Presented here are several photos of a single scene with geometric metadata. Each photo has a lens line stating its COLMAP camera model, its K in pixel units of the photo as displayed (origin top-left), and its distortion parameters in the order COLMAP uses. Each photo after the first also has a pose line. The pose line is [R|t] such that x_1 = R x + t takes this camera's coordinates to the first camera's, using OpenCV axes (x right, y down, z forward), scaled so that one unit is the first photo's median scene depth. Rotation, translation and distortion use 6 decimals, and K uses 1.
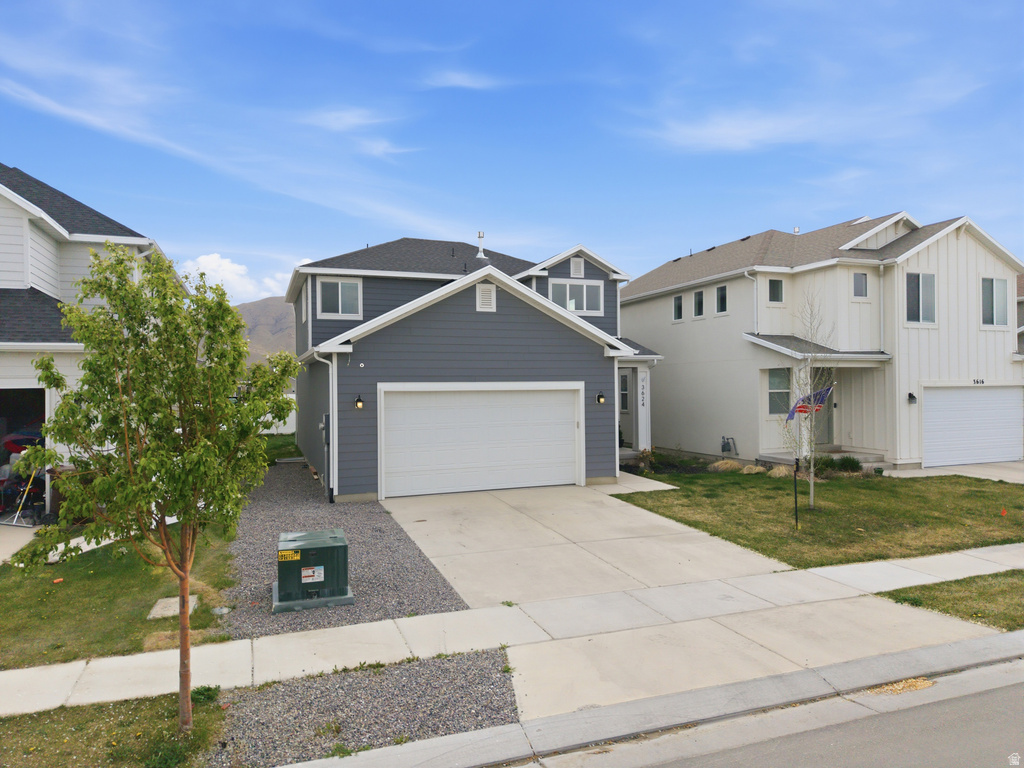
lens RADIAL K [[685.7, 0, 512.0], [0, 685.7, 384.0], [0, 0, 1]] dist [0.006962, -0.001402]
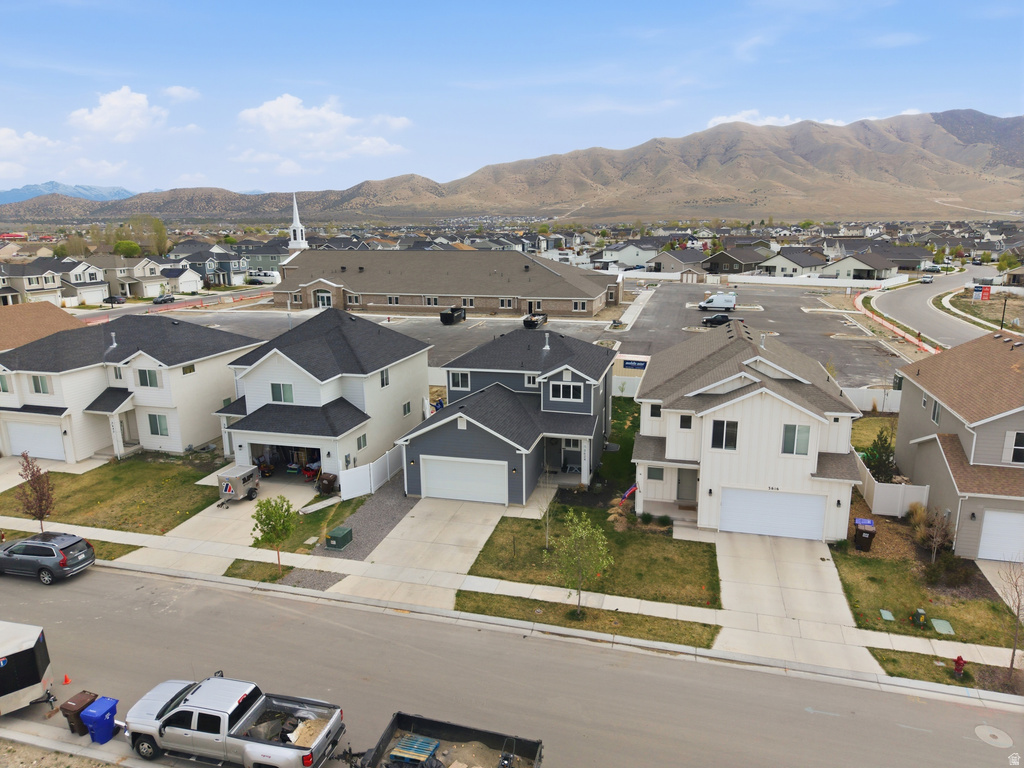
lens RADIAL K [[682.1, 0, 512.0], [0, 682.1, 384.0], [0, 0, 1]] dist [0.020064, -0.021089]
pose [[0.811695, 0.132879, -0.568766, 1.373947], [0.007551, 0.971309, 0.237700, -0.792585], [0.584033, -0.197235, 0.787403, -0.681905]]
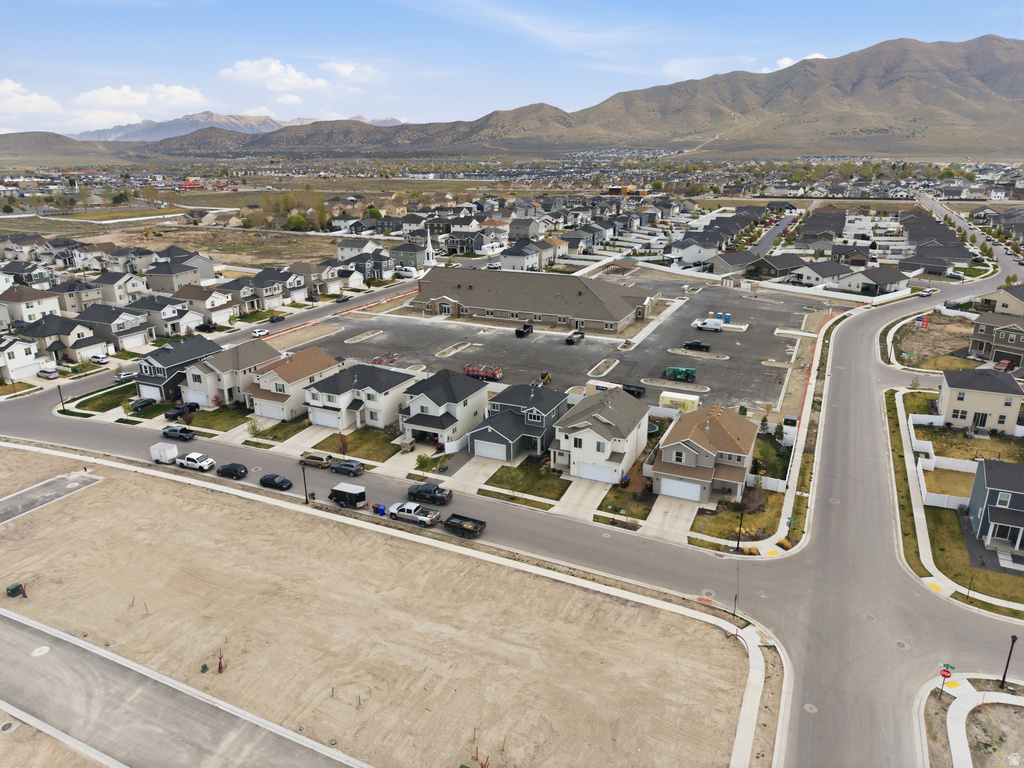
lens RADIAL K [[682.1, 0, 512.0], [0, 682.1, 384.0], [0, 0, 1]] dist [0.020064, -0.021089]
pose [[0.694053, 0.231015, -0.681853, 4.106917], [0.009211, 0.944190, 0.329272, -2.484769], [0.719865, -0.234813, 0.653190, -2.708181]]
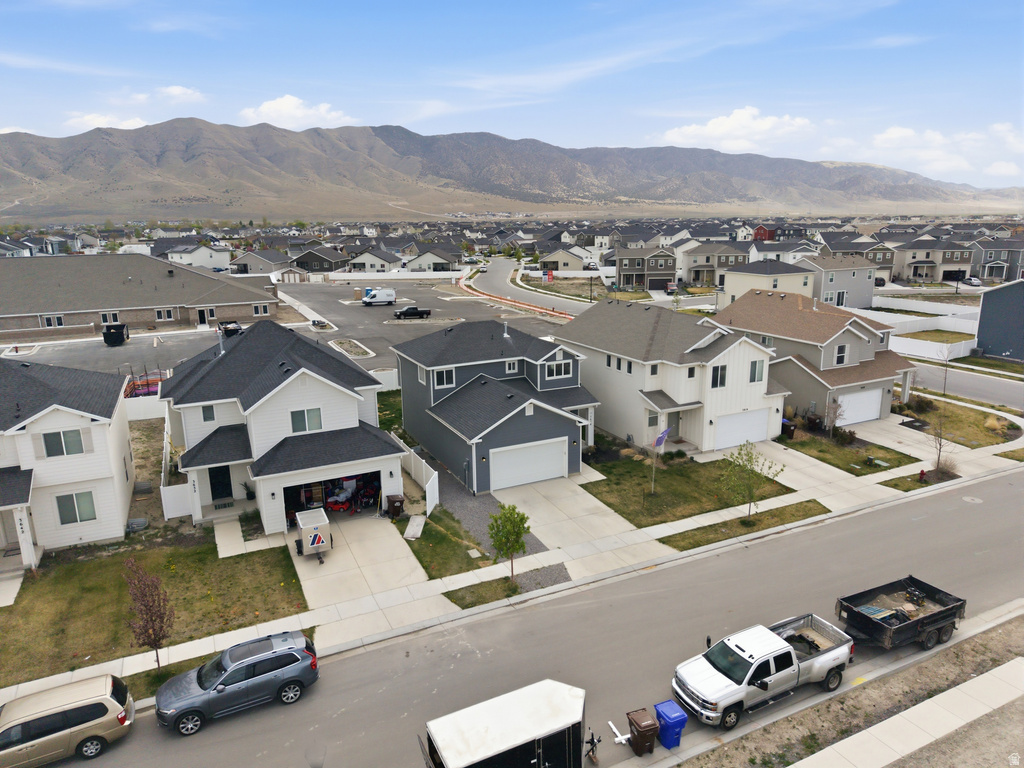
lens RADIAL K [[682.1, 0, 512.0], [0, 682.1, 384.0], [0, 0, 1]] dist [0.020064, -0.021089]
pose [[0.995610, -0.026908, 0.089649, -0.308506], [0.004500, 0.970440, 0.241302, -0.785901], [-0.093492, -0.239840, 0.966300, -1.284510]]
